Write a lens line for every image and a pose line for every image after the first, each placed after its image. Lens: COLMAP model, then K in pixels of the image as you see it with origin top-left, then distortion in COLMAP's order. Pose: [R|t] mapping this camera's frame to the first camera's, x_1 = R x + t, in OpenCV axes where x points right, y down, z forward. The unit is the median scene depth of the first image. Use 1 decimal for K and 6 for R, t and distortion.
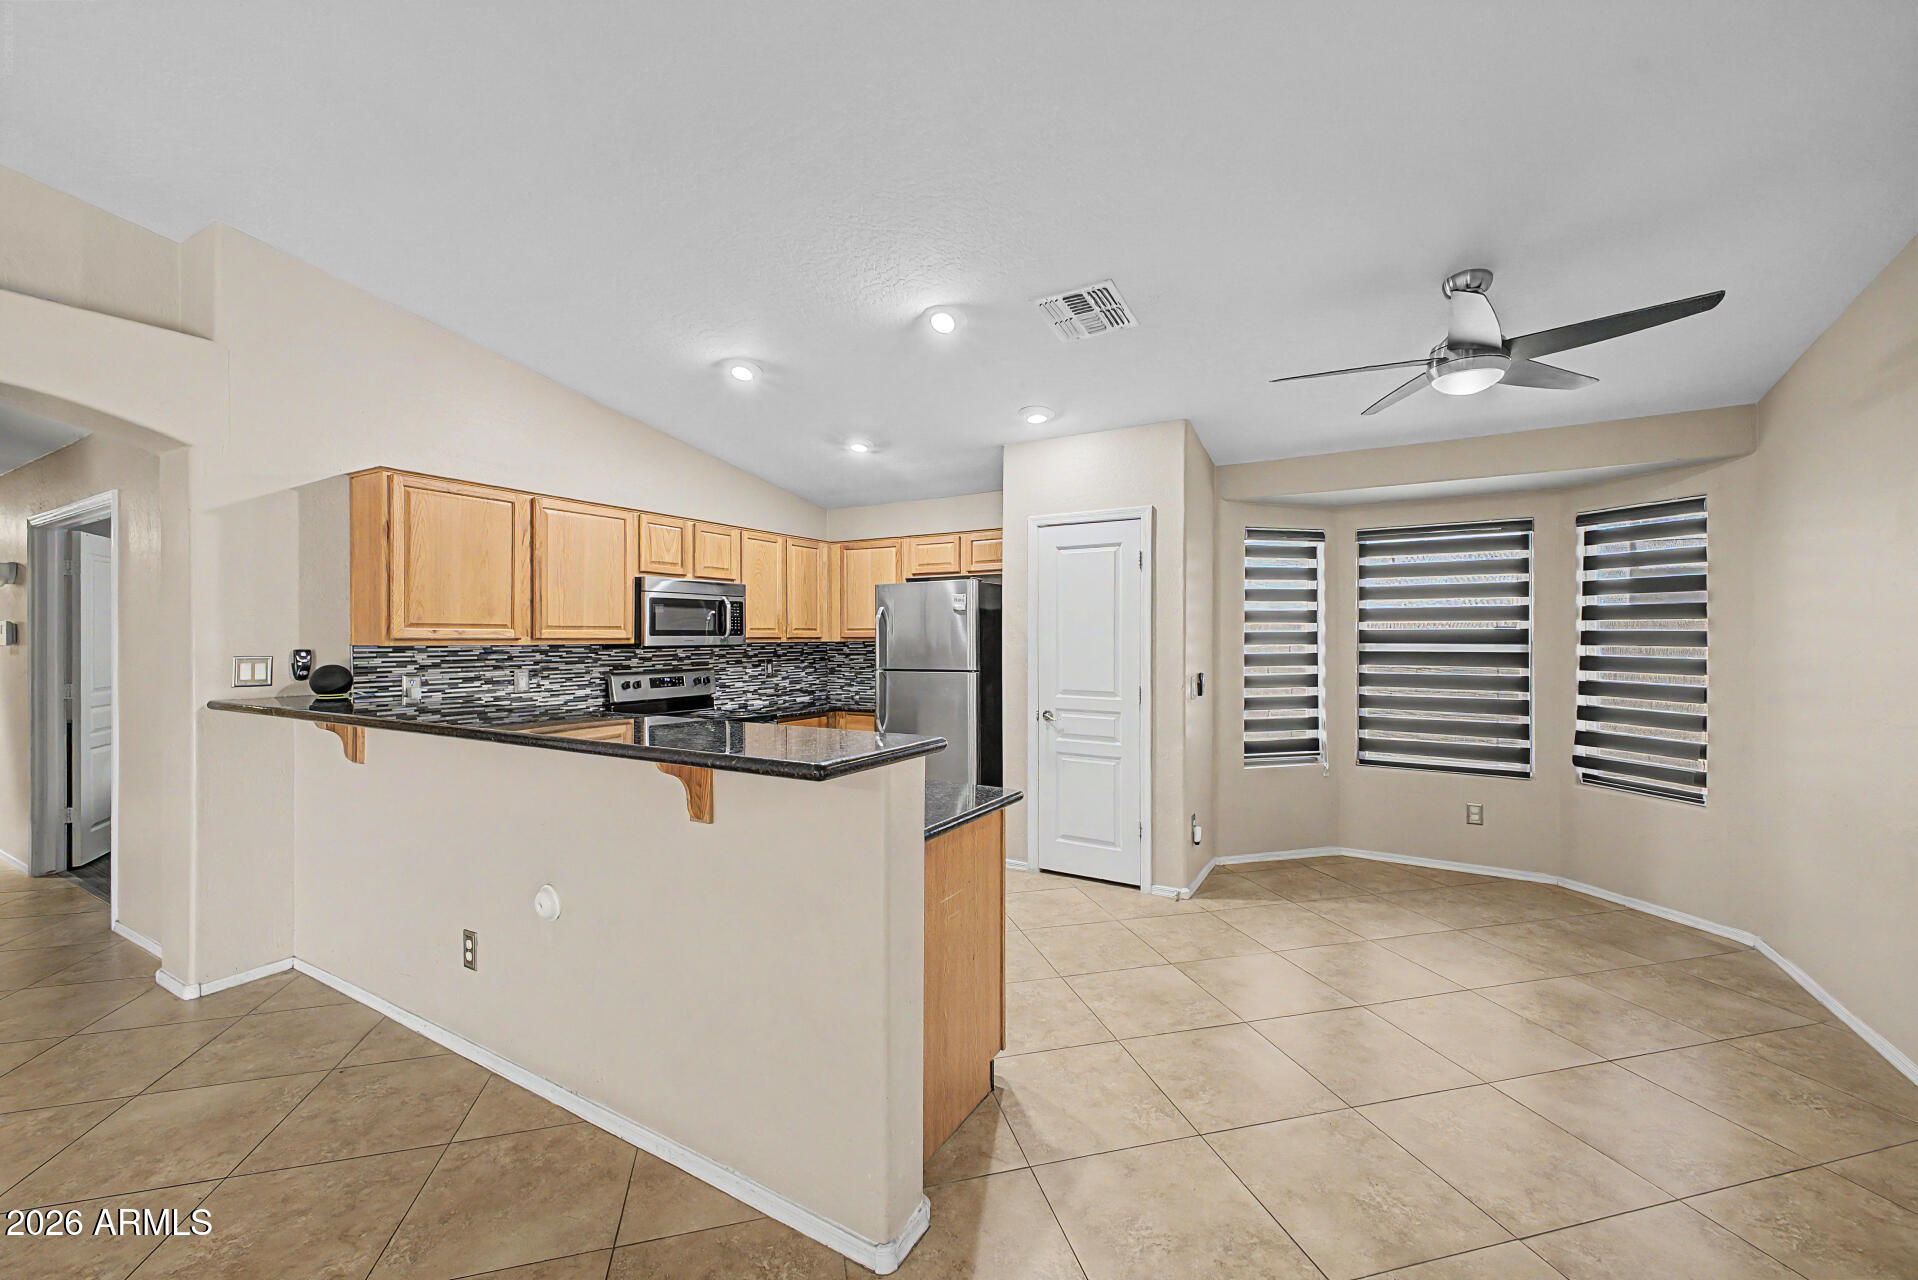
lens RADIAL K [[748.2, 0, 959.0], [0, 748.2, 640.0], [0, 0, 1]] dist [0.023337, -0.009320]
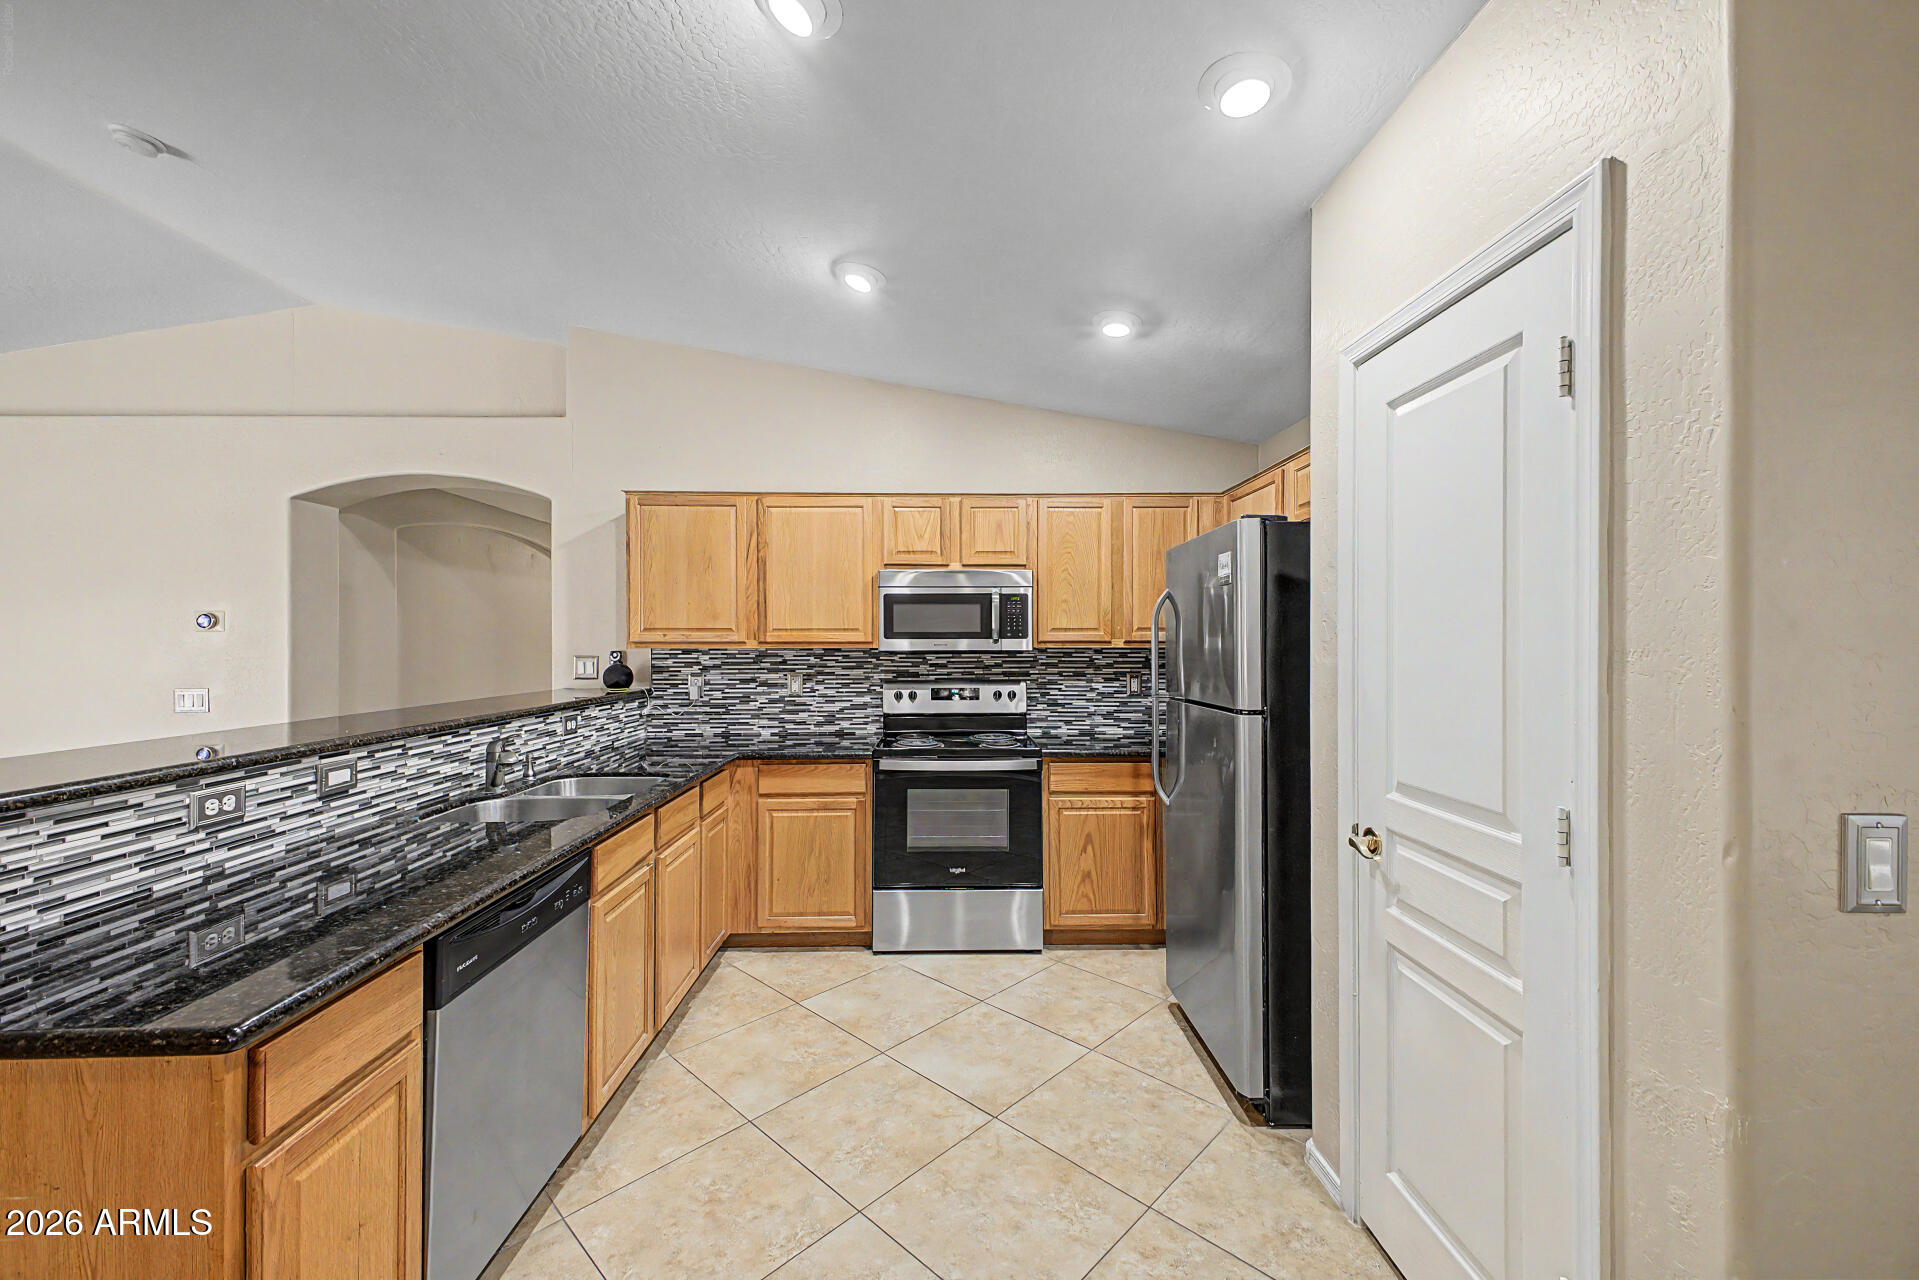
lens RADIAL K [[748.6, 0, 959.5], [0, 748.6, 640.0], [0, 0, 1]] dist [0.023337, -0.009320]
pose [[0.525355, -0.001386, -0.850882, 0.346836], [-0.002989, 0.999989, -0.003475, -0.001703], [0.850878, 0.004368, 0.525345, 0.616105]]
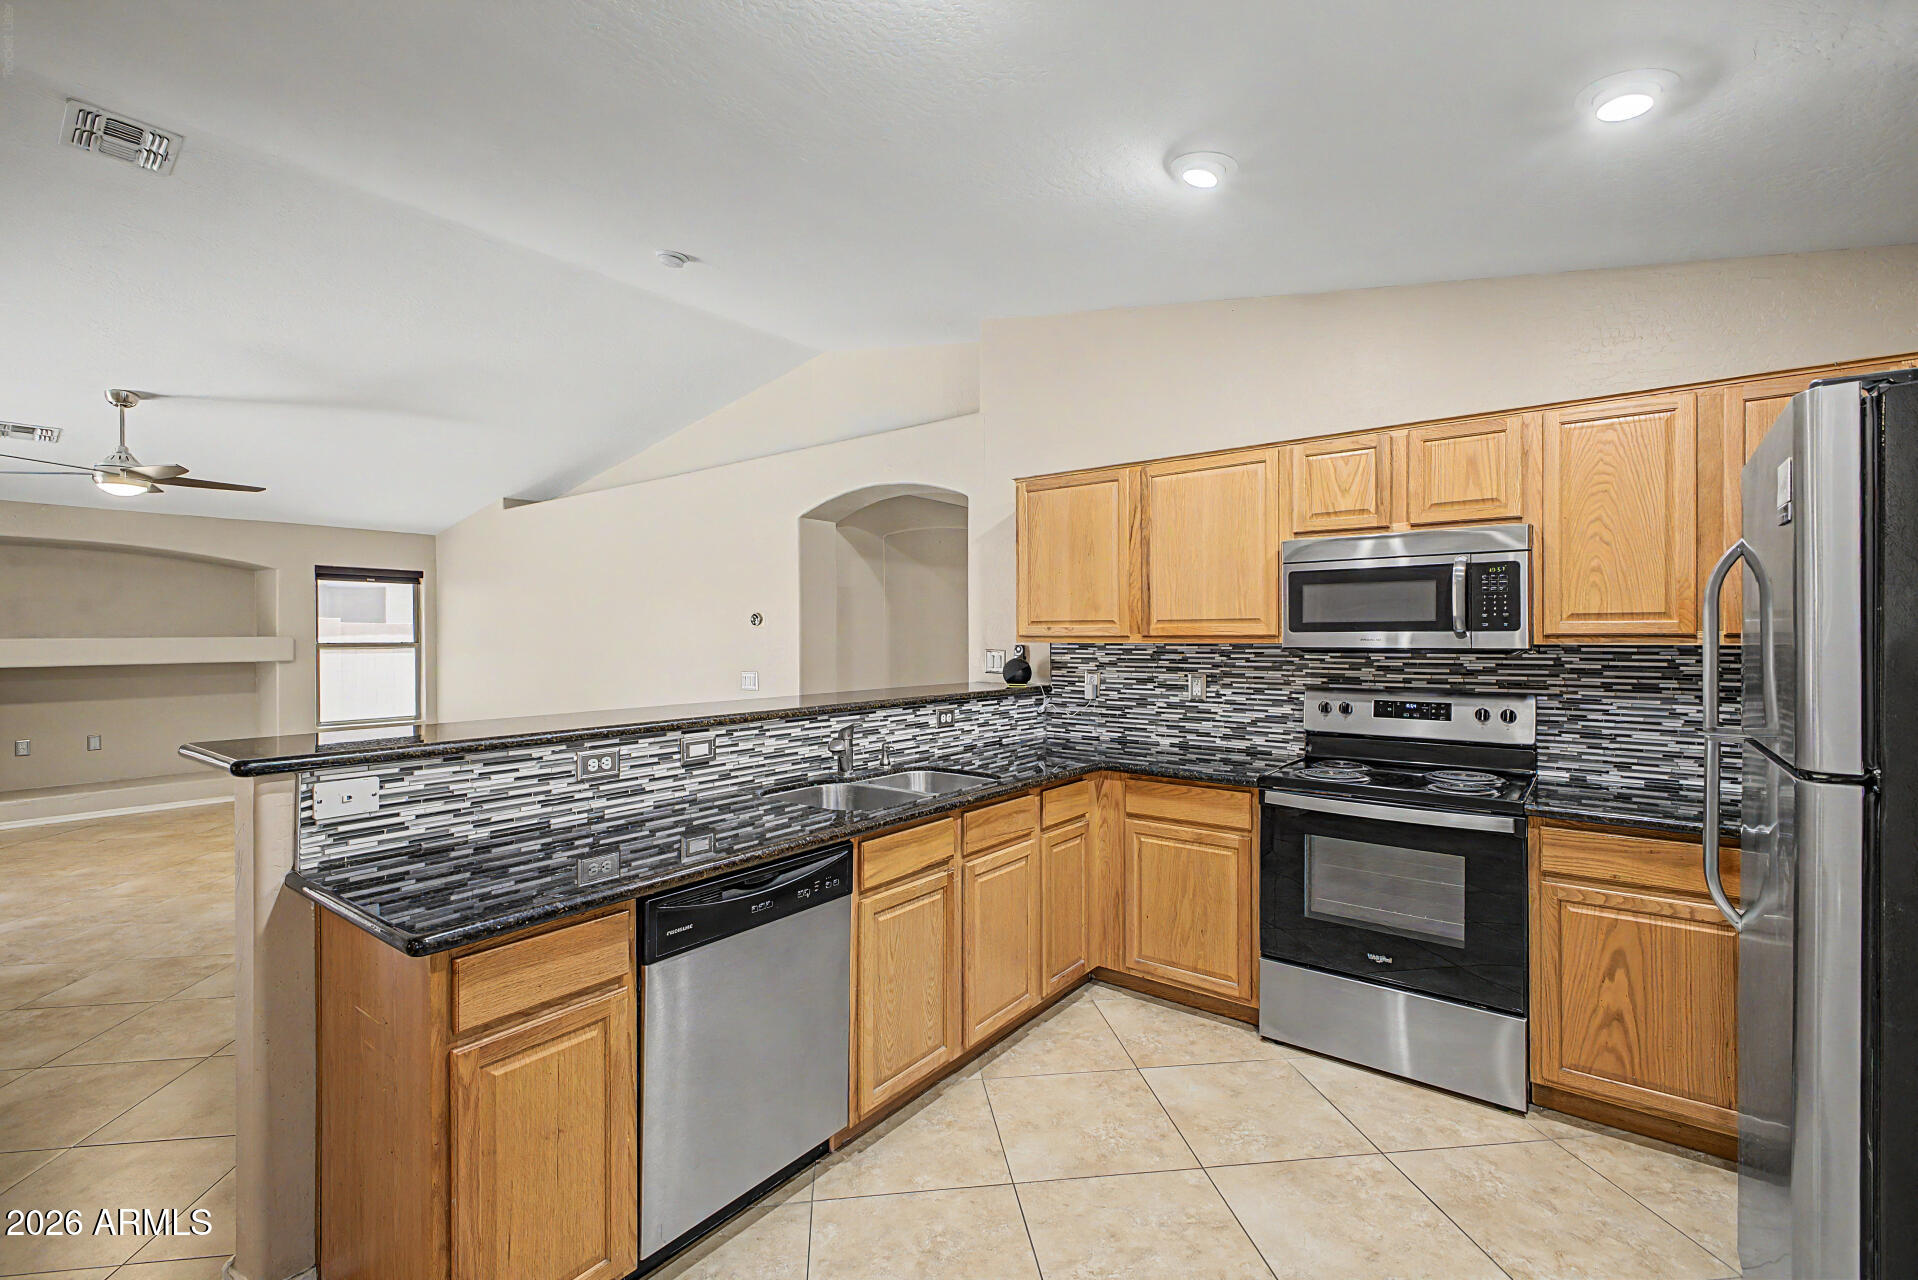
lens RADIAL K [[834.5, 0, 959.0], [0, 834.5, 640.0], [0, 0, 1]] dist [0.029600, -0.020001]
pose [[-0.126770, 0.006541, -0.991911, 0.333700], [-0.002249, 0.999974, 0.006881, -0.002977], [0.991930, 0.003103, -0.126752, 0.794064]]
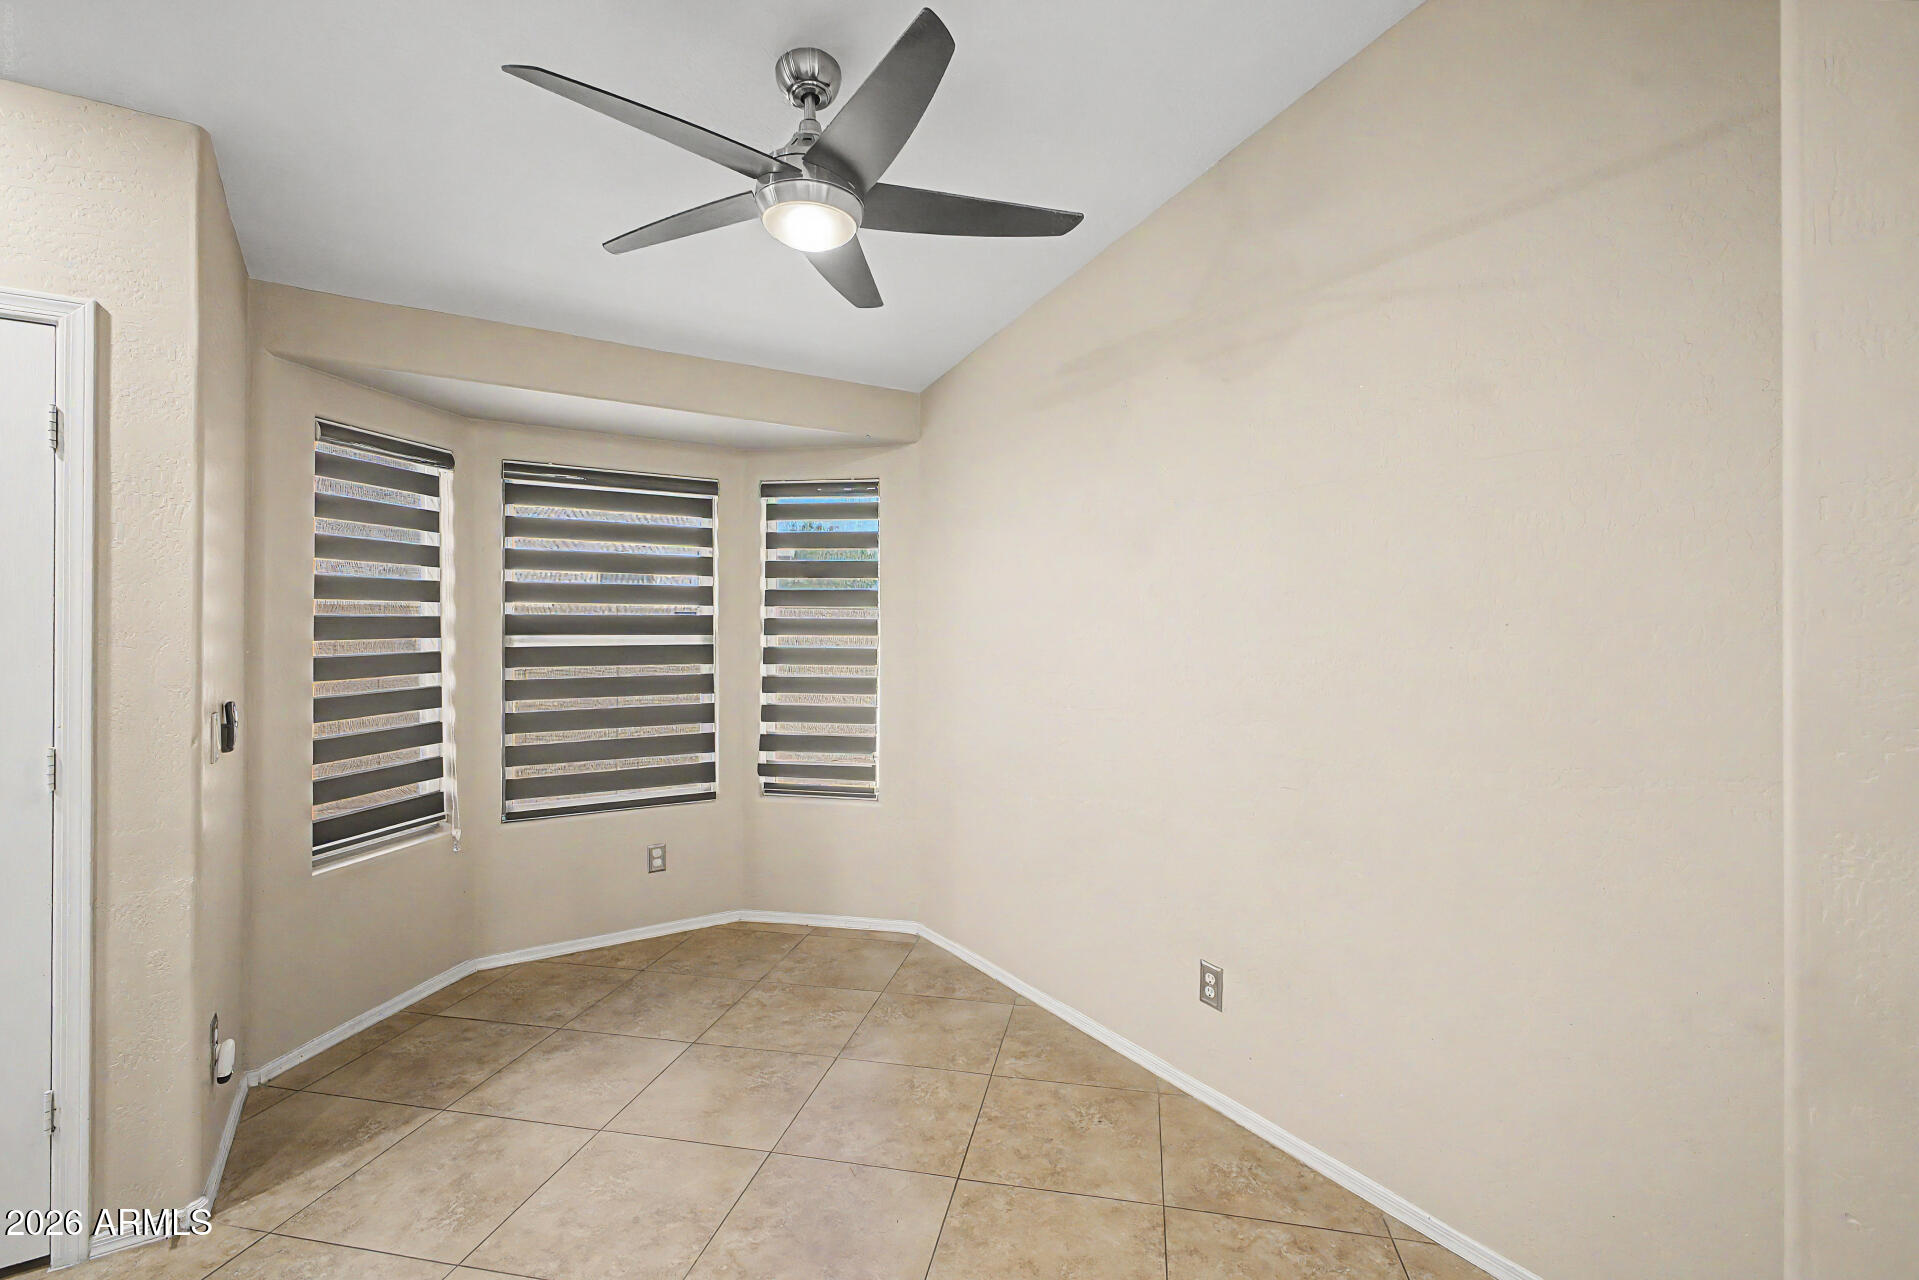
lens RADIAL K [[853.8, 0, 952.1], [0, 853.8, 627.0], [0, 0, 1]] dist [0.028287, -0.015471]
pose [[0.449766, -0.000535, 0.893146, 0.045444], [0.003318, 0.999994, -0.001072, -0.000502], [-0.893140, 0.003445, 0.449765, 0.353024]]
